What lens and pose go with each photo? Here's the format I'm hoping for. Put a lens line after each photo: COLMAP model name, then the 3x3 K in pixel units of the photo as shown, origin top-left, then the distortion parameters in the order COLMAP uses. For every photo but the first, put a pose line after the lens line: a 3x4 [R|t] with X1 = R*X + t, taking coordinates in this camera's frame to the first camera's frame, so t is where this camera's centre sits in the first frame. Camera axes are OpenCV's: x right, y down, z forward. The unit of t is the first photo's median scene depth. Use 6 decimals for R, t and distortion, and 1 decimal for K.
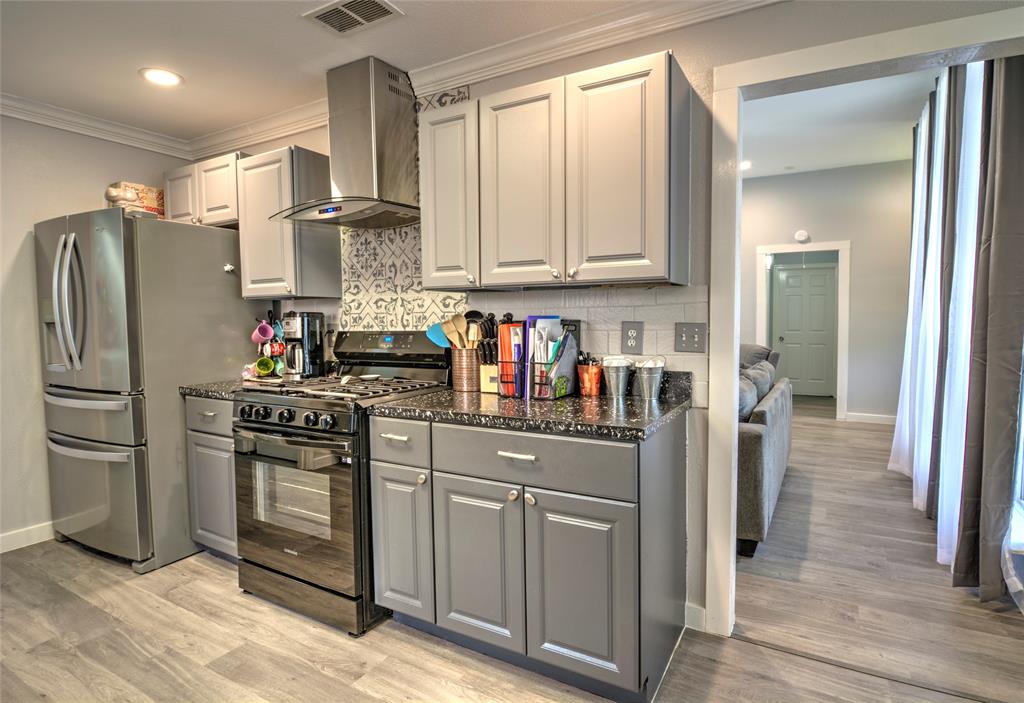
lens RADIAL K [[536.9, 0, 512.0], [0, 536.9, 351.5], [0, 0, 1]] dist [-0.002138, -0.017893]
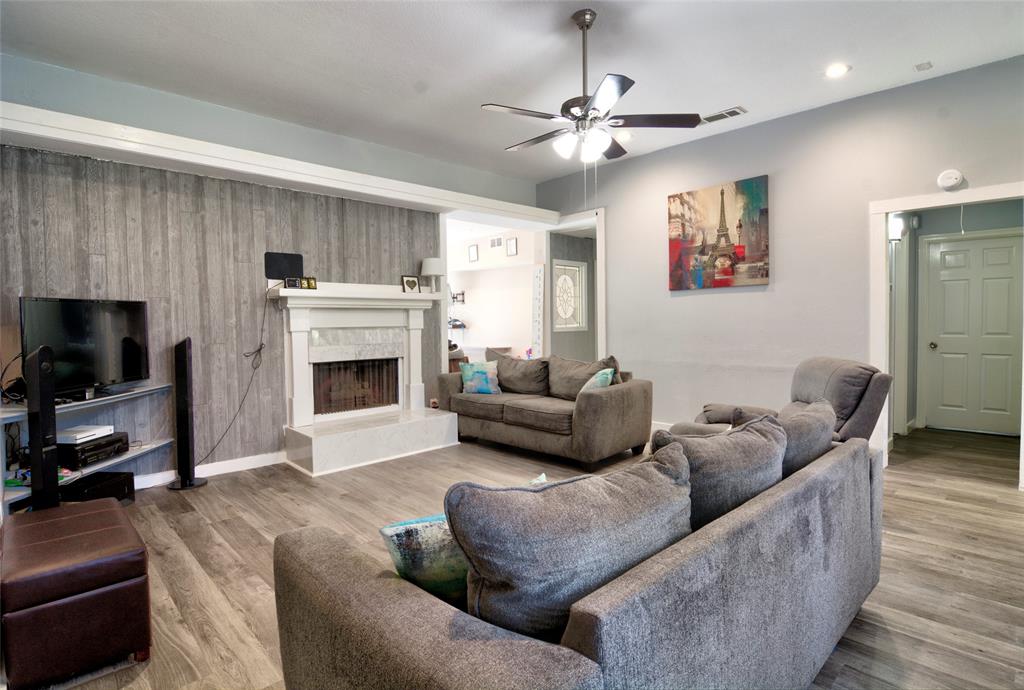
lens RADIAL K [[513.5, 0, 512.0], [0, 513.5, 345.0], [0, 0, 1]] dist [-0.019496, -0.000539]
pose [[0.958119, 0.002345, -0.286361, 0.435688], [-0.004987, 0.999951, -0.008498, -0.040160], [0.286327, 0.009570, 0.958084, 0.595627]]
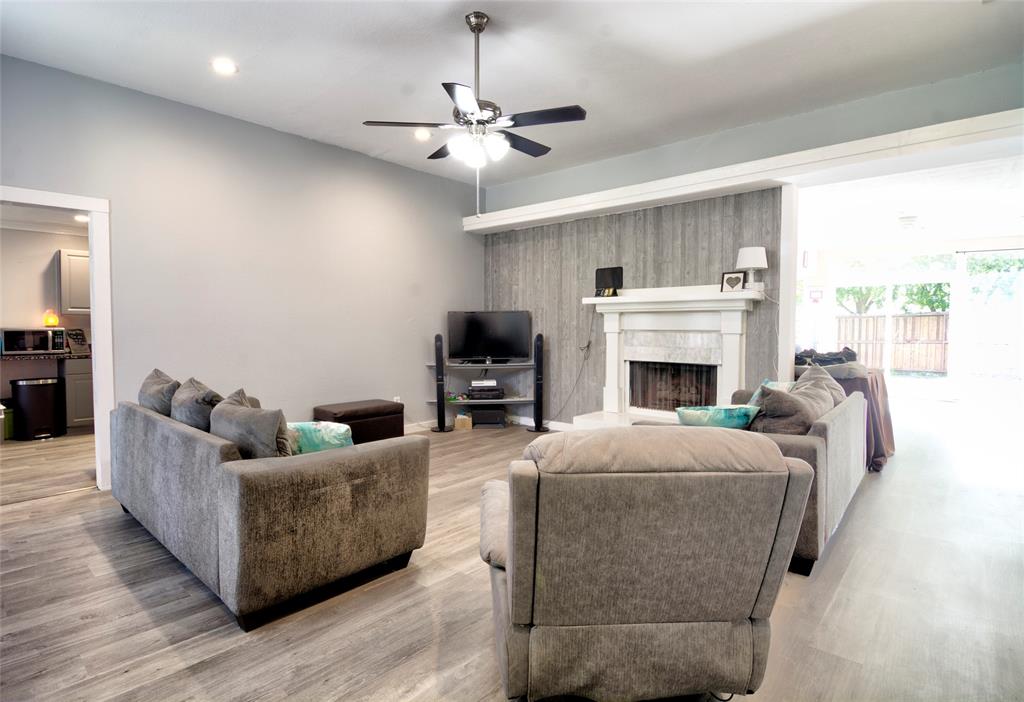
lens RADIAL K [[536.9, 0, 512.0], [0, 536.9, 351.0], [0, 0, 1]] dist [-0.002138, -0.017893]
pose [[-0.212496, 0.037727, -0.976433, 1.165337], [-0.061489, 0.996758, 0.051894, -0.090150], [0.975225, 0.071067, -0.209487, 1.689536]]
